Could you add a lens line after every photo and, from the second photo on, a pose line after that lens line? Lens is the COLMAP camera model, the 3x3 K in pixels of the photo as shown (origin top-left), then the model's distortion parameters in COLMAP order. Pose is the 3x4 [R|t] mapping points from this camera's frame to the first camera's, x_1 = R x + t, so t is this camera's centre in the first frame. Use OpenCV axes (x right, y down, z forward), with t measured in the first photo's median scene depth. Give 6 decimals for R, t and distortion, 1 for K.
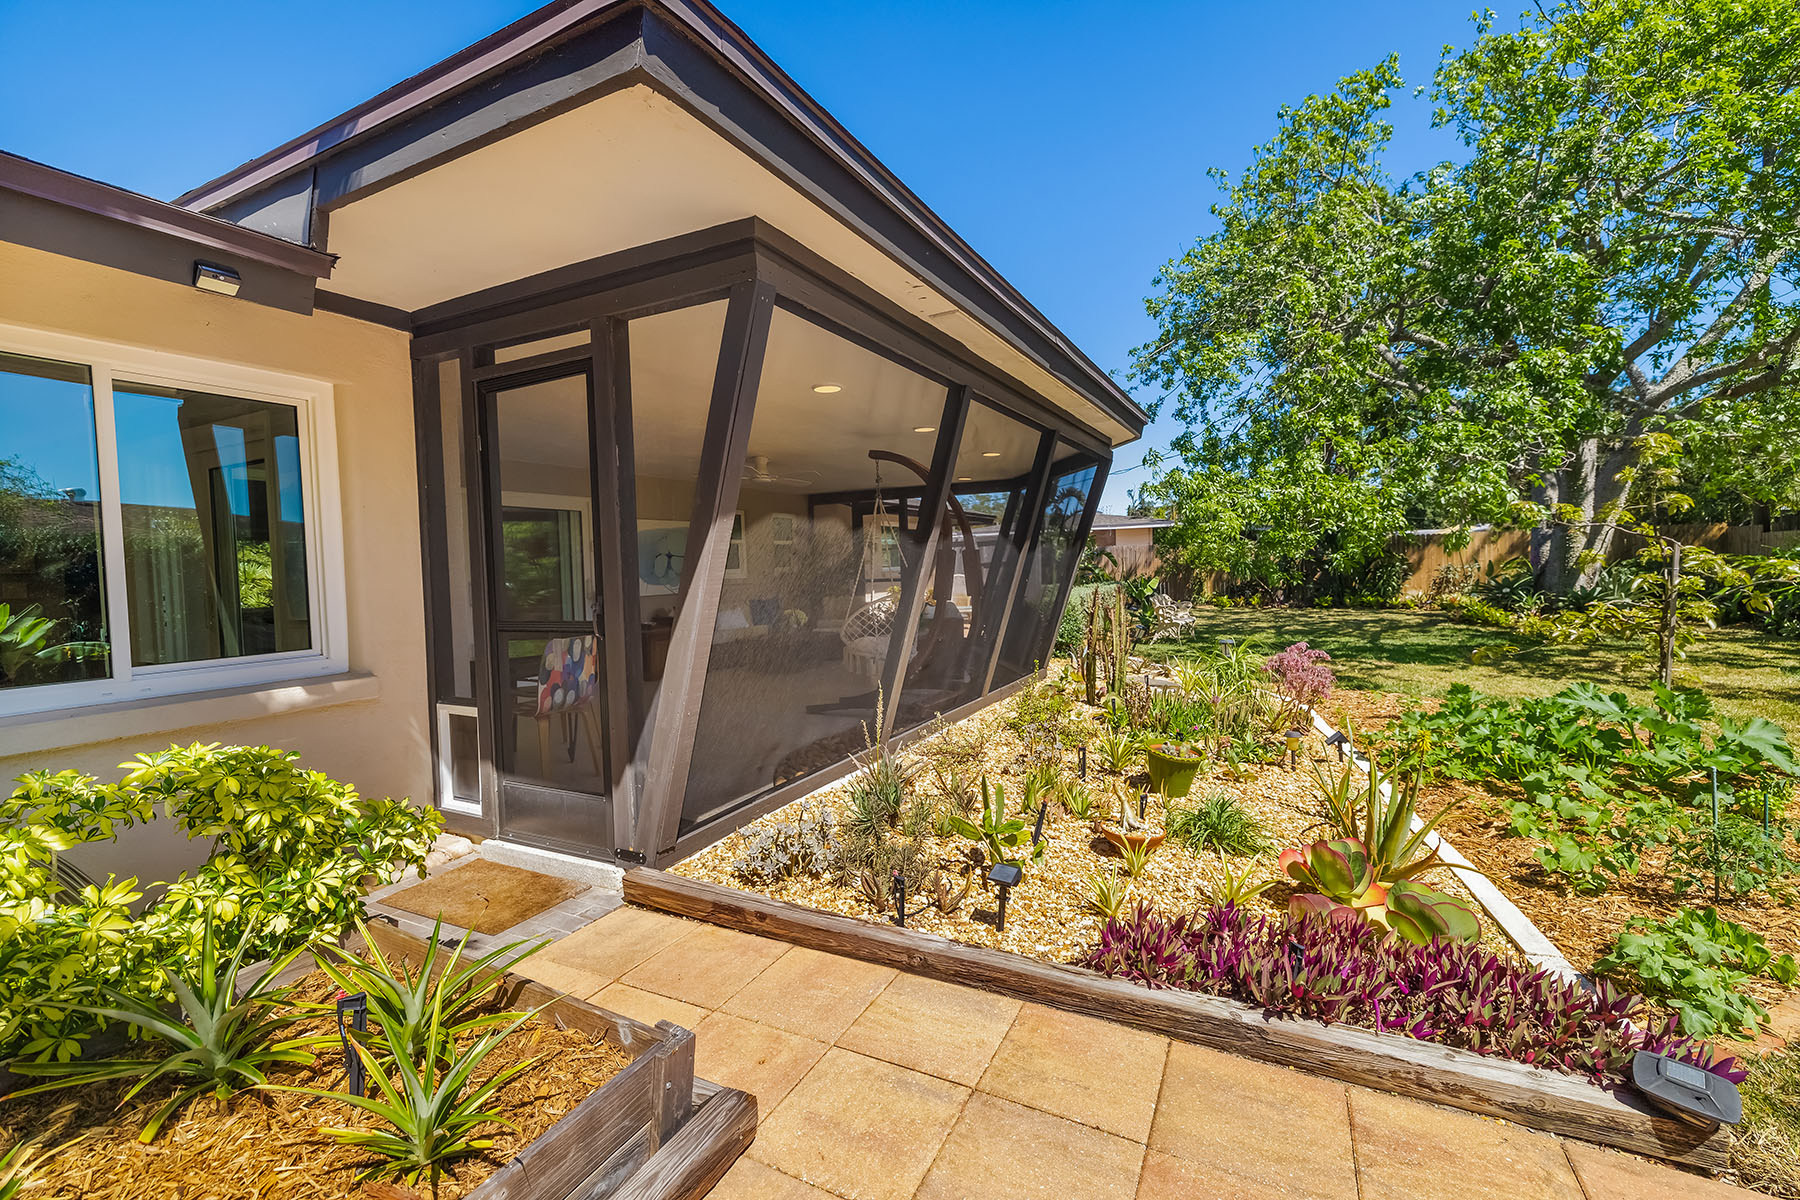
lens RADIAL K [[766.3, 0, 900.0], [0, 766.3, 591.6], [0, 0, 1]] dist [0.000930, 0.000806]
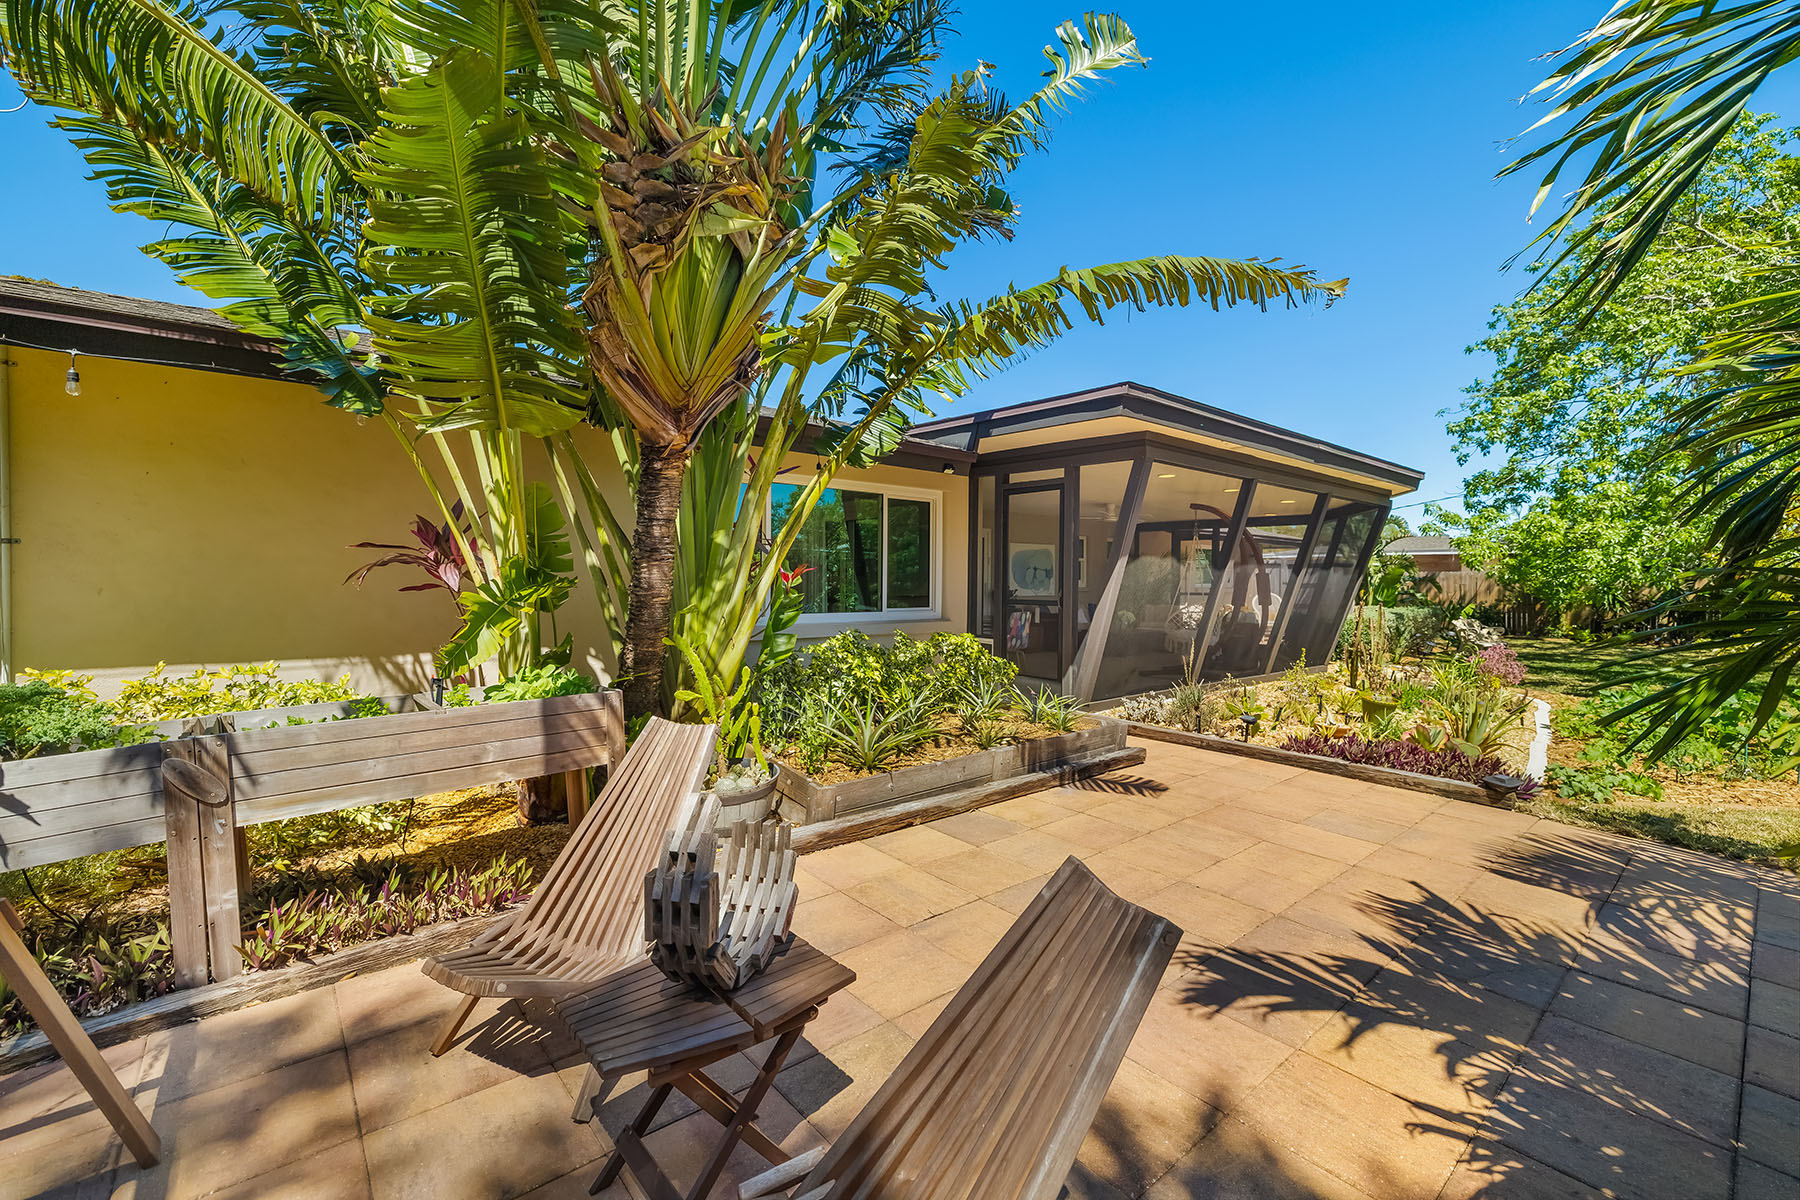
lens RADIAL K [[766.3, 0, 900.0], [0, 766.3, 591.6], [0, 0, 1]] dist [0.000930, 0.000806]
pose [[0.924411, 0.044391, -0.378805, 0.012232], [-0.050599, 0.998698, -0.006443, 0.027835], [0.378026, 0.025123, 0.925454, -0.685231]]
